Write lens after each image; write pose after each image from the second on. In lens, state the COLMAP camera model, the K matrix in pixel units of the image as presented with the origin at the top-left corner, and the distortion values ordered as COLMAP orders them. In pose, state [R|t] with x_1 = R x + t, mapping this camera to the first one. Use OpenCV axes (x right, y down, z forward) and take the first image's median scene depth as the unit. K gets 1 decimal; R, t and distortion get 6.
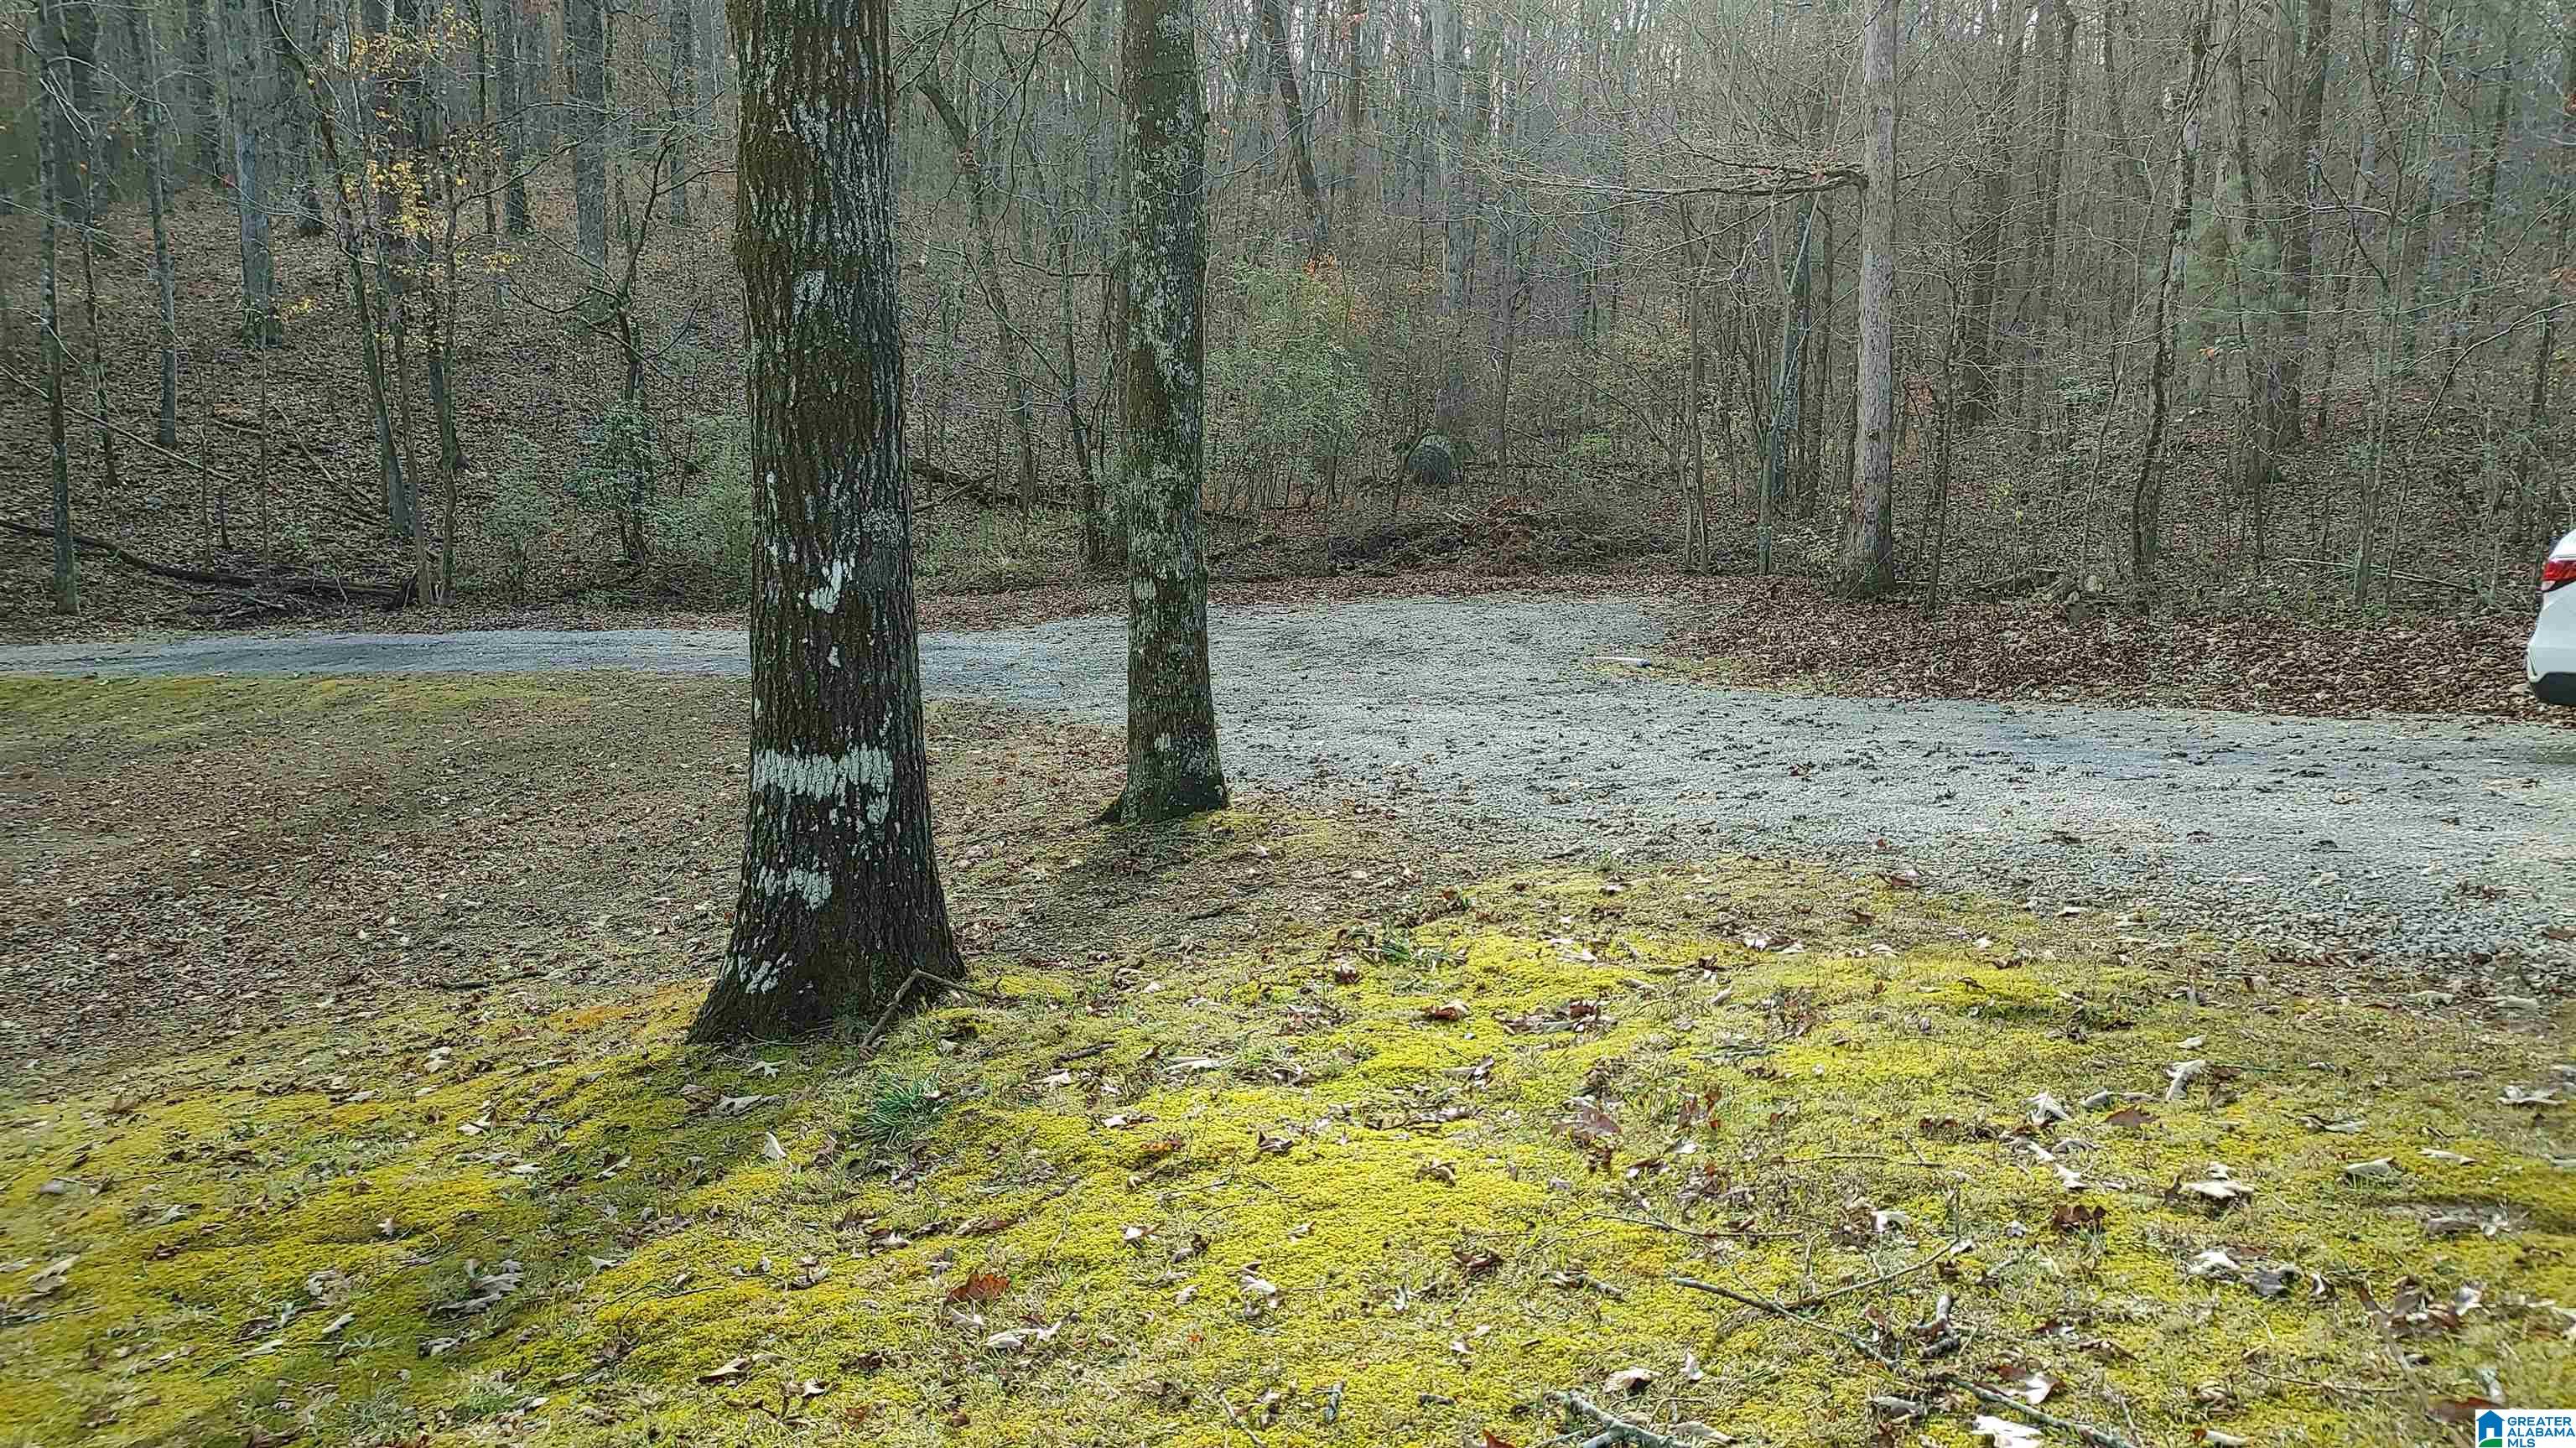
lens RADIAL K [[1956.7, 0, 1288.0], [0, 1956.7, 724.0], [0, 0, 1]] dist [0.039931, -0.015871]
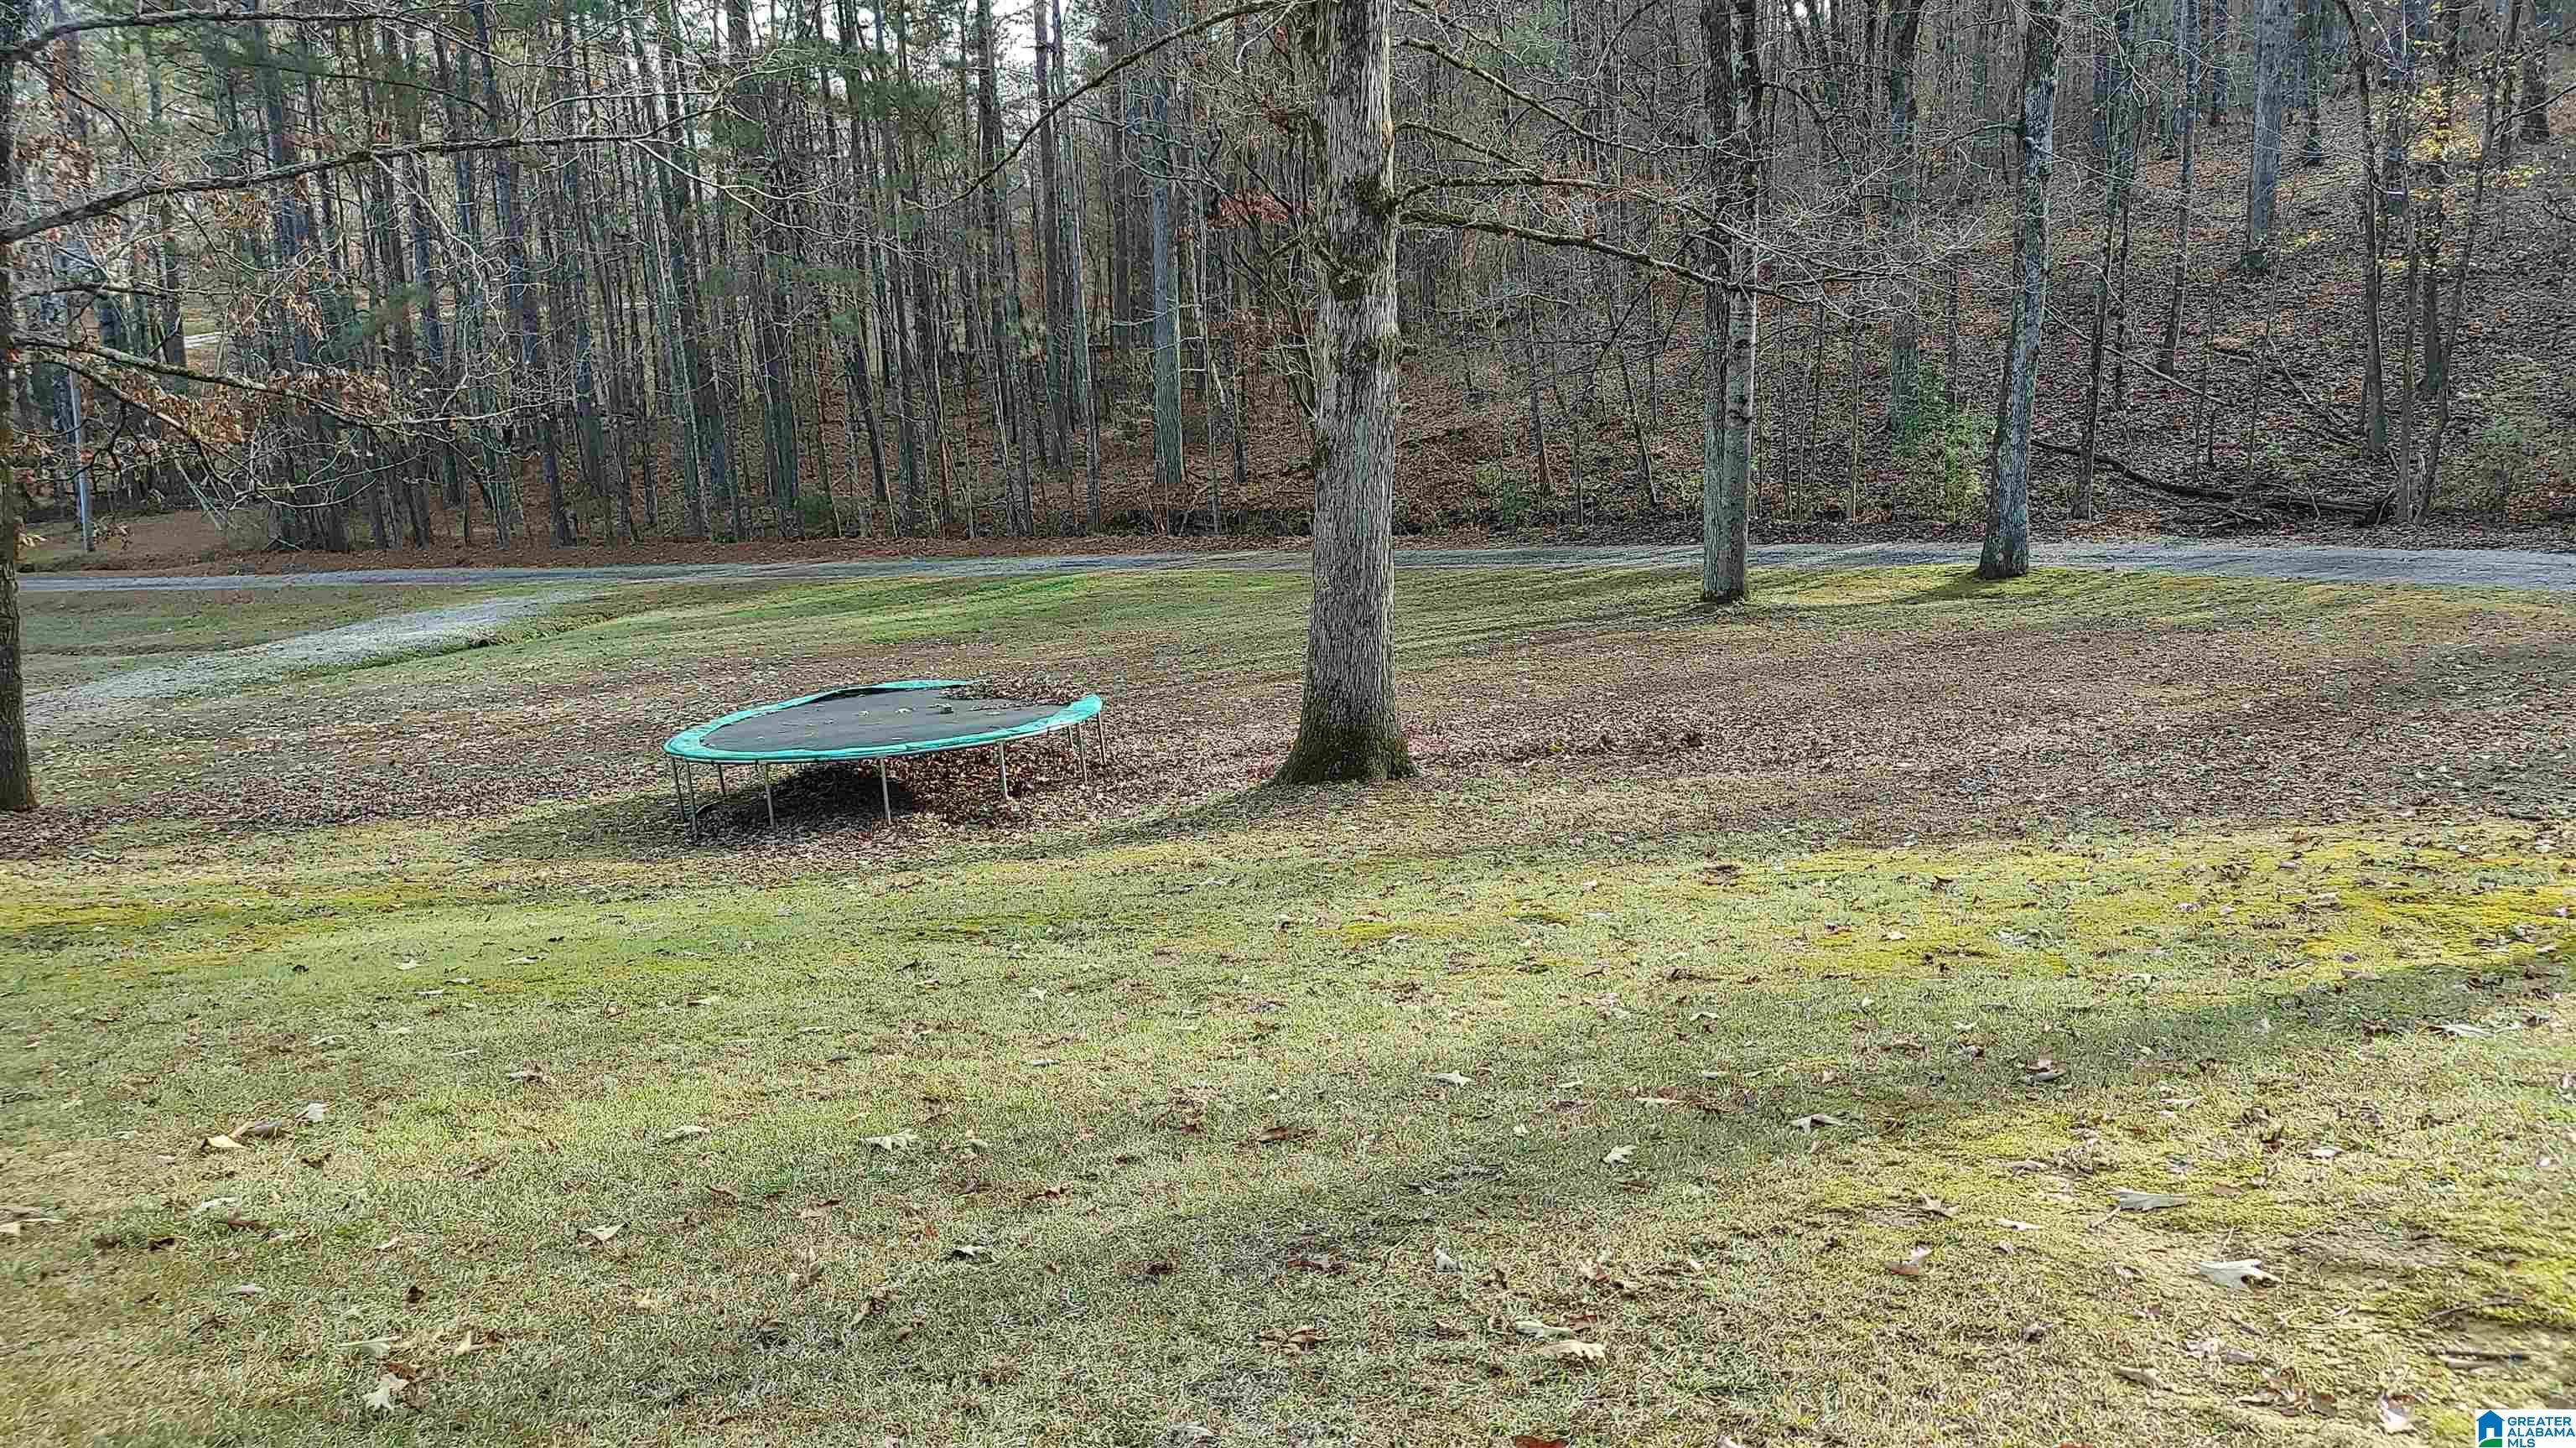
lens RADIAL K [[1956.7, 0, 1288.0], [0, 1956.7, 724.0], [0, 0, 1]] dist [0.039931, -0.015871]
pose [[0.626120, 0.122934, -0.769975, 0.011838], [-0.093970, 0.992192, 0.081999, 0.015446], [0.774044, 0.021013, 0.632783, -0.119796]]
